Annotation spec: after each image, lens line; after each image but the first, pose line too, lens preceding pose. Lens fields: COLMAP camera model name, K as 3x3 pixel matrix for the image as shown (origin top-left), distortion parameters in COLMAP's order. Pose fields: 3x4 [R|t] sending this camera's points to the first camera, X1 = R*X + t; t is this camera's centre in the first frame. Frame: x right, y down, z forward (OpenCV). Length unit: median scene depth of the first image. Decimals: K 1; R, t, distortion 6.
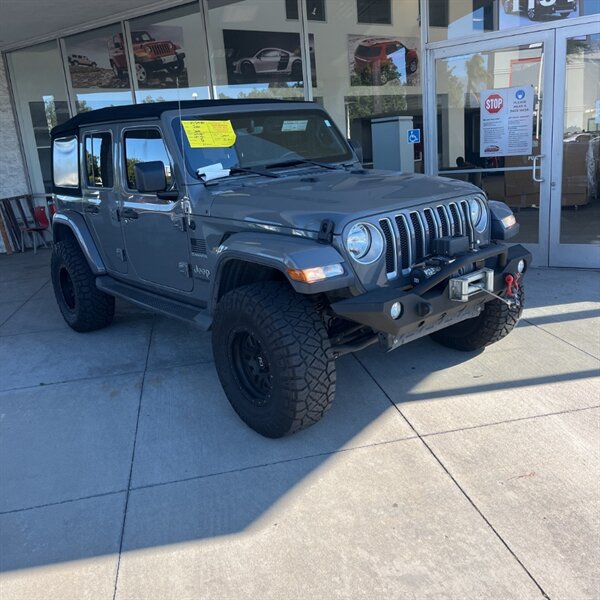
lens RADIAL K [[609.3, 0, 300.5], [0, 609.3, 304.1], [0, 0, 1]] dist [0.024660, 0.000000]
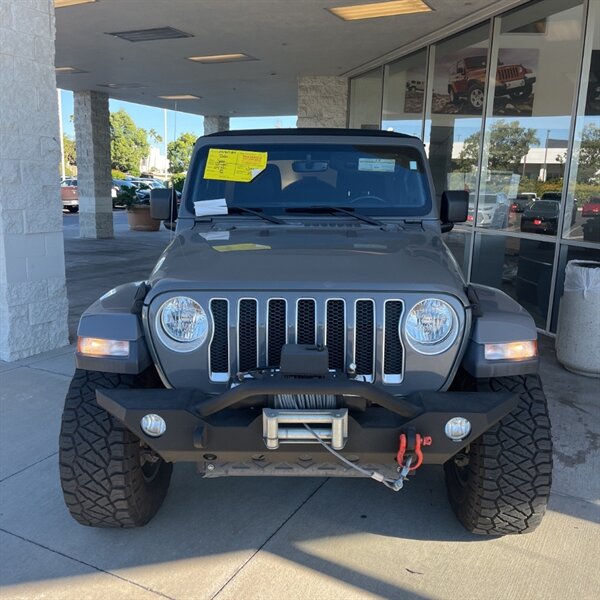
lens RADIAL K [[609.3, 0, 298.7], [0, 609.3, 303.2], [0, 0, 1]] dist [0.024660, 0.000000]
pose [[0.769040, 0.219481, -0.600337, 0.394330], [-0.242109, 0.969242, 0.044206, -0.115789], [0.591574, 0.111351, 0.798524, 0.292041]]
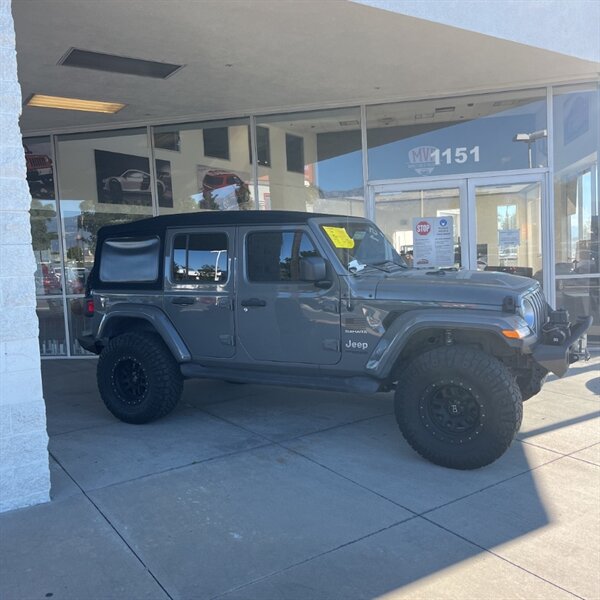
lens RADIAL K [[609.3, 0, 290.6], [0, 609.3, 286.1], [0, 0, 1]] dist [0.024660, 0.000000]
pose [[0.922474, 0.014485, 0.385788, -0.570274], [0.071478, 0.975611, -0.207545, 0.055739], [-0.379385, 0.219030, 0.898940, -0.048345]]
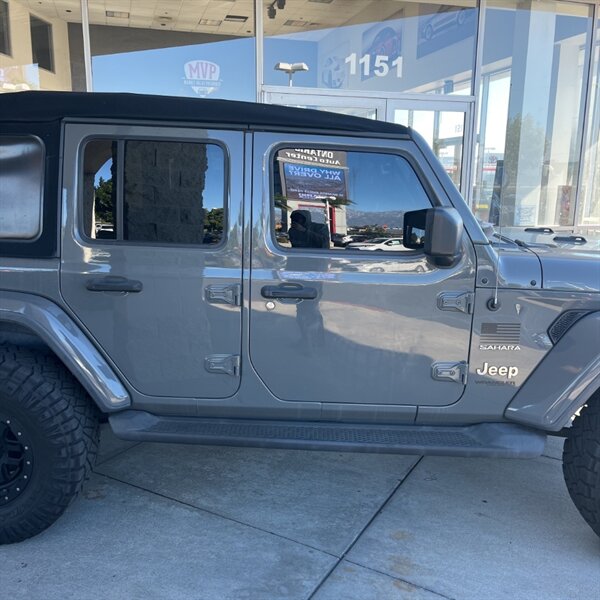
lens RADIAL K [[609.3, 0, 297.4], [0, 609.3, 297.3], [0, 0, 1]] dist [0.024660, 0.000000]
pose [[0.642516, -0.059326, 0.763972, -0.617052], [0.127234, 0.991418, -0.030017, -0.107730], [-0.755635, 0.116490, 0.644551, 0.549021]]
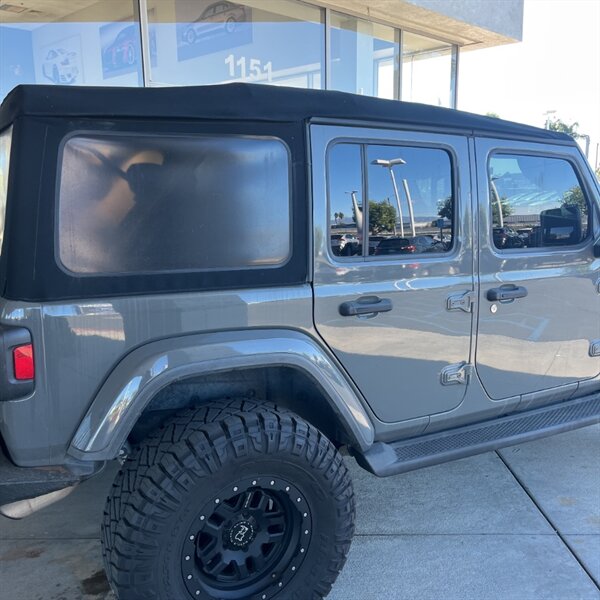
lens RADIAL K [[609.3, 0, 299.7], [0, 609.3, 288.6], [0, 0, 1]] dist [0.024660, 0.000000]
pose [[0.174576, -0.092874, 0.980254, -0.773911], [0.236613, 0.970327, 0.049795, -0.197892], [-0.955792, 0.223248, 0.191371, 0.941915]]
